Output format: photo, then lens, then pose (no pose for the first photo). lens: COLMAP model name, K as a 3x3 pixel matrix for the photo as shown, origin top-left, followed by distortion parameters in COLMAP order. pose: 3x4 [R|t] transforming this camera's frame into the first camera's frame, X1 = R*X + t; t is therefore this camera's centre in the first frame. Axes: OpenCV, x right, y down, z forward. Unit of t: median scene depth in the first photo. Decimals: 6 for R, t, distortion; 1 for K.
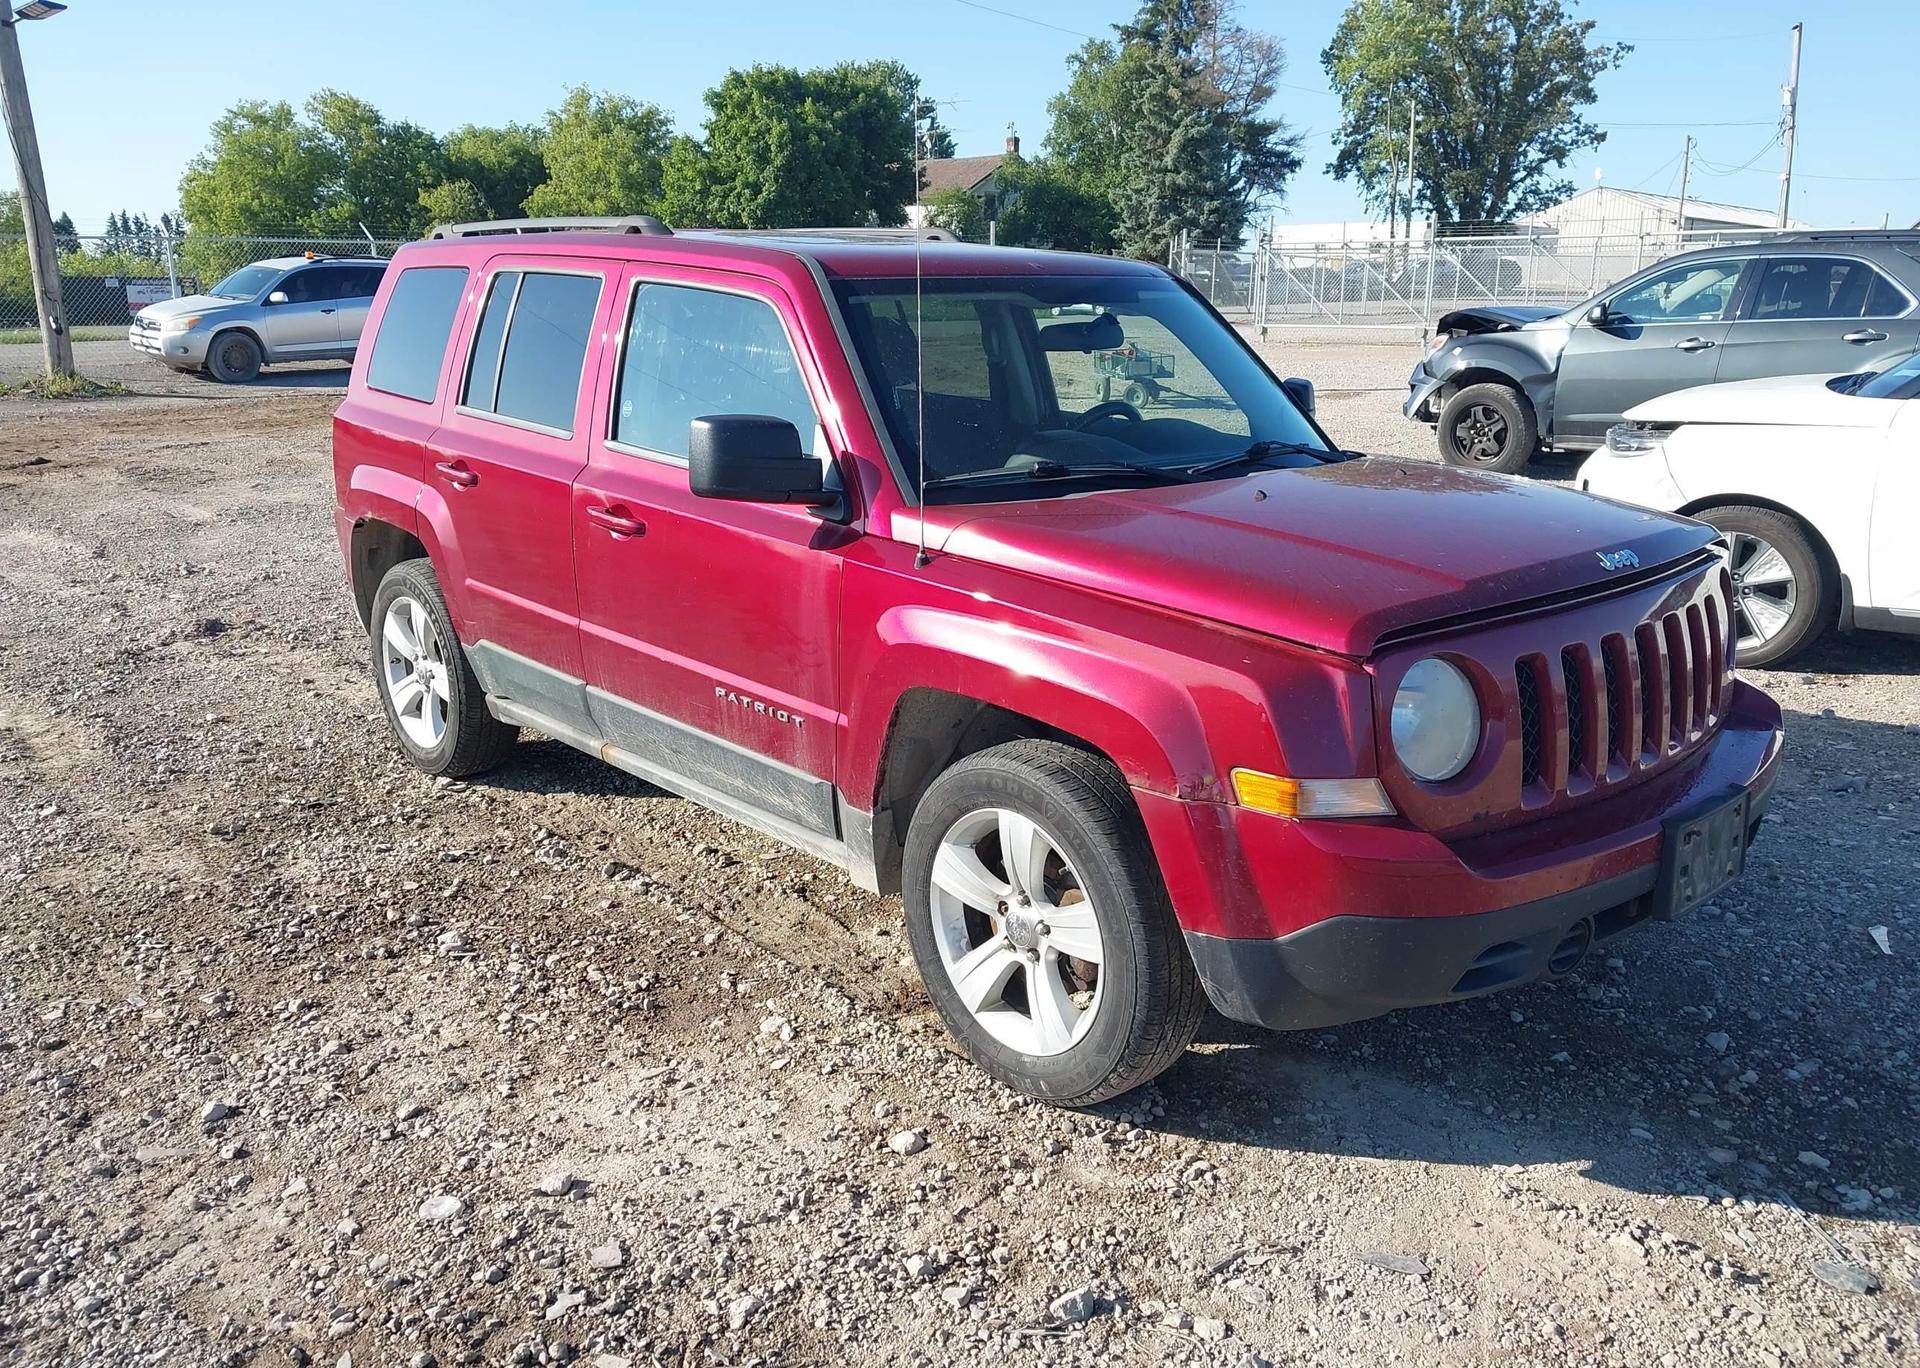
lens RADIAL K [[1507.3, 0, 951.2], [0, 1507.3, 688.4], [0, 0, 1]] dist [0.025742, -0.030525]
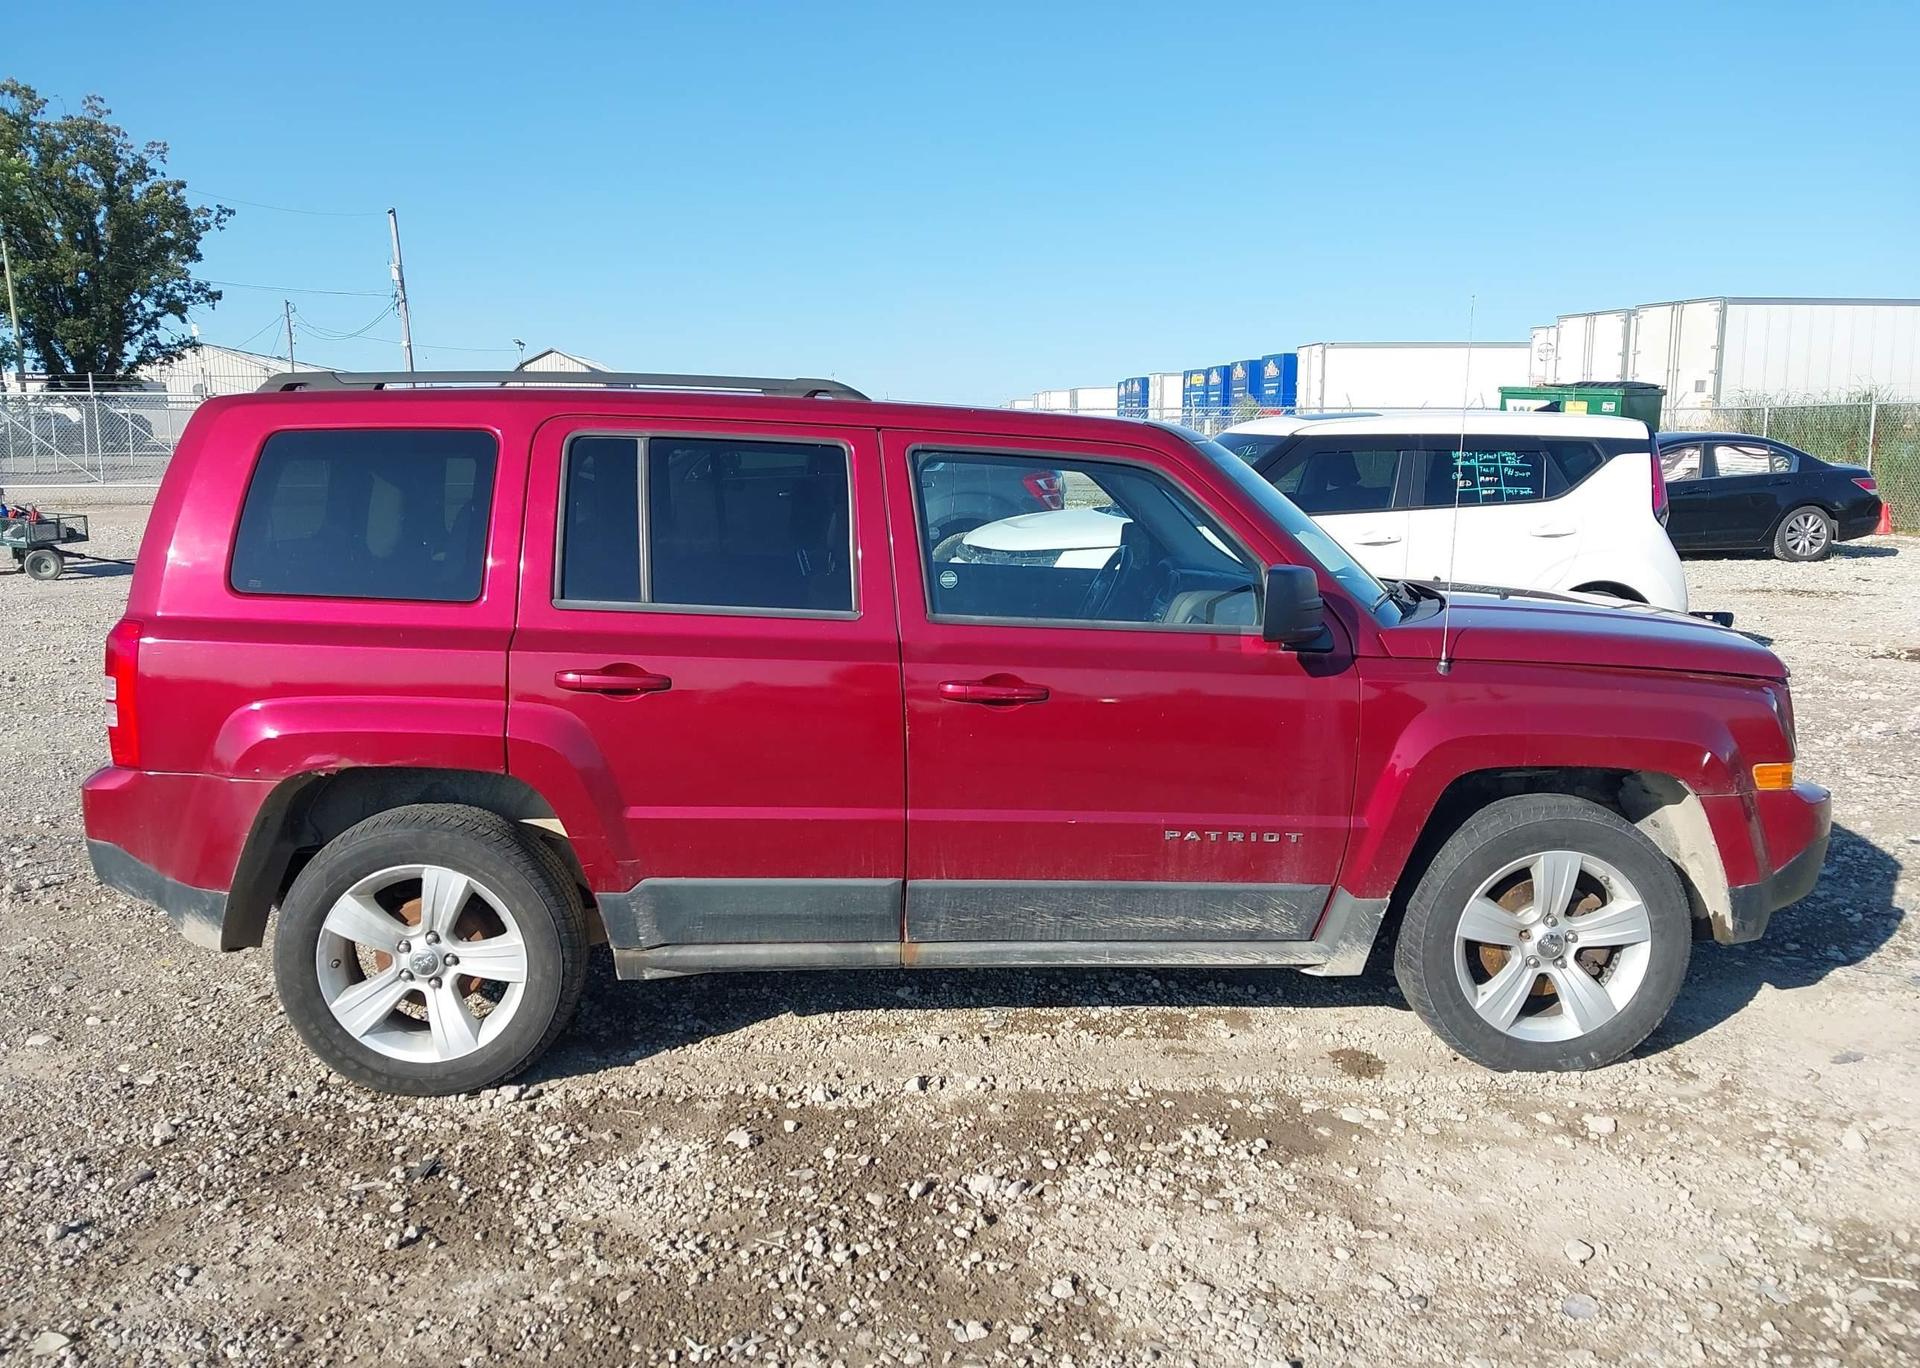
lens RADIAL K [[1507.3, 0, 970.9], [0, 1507.3, 682.9], [0, 0, 1]] dist [0.025742, -0.030525]
pose [[0.641049, -0.123672, 0.757471, -0.168130], [0.199278, 0.979905, -0.008661, -0.019756], [-0.741178, 0.156499, 0.652812, 0.069190]]
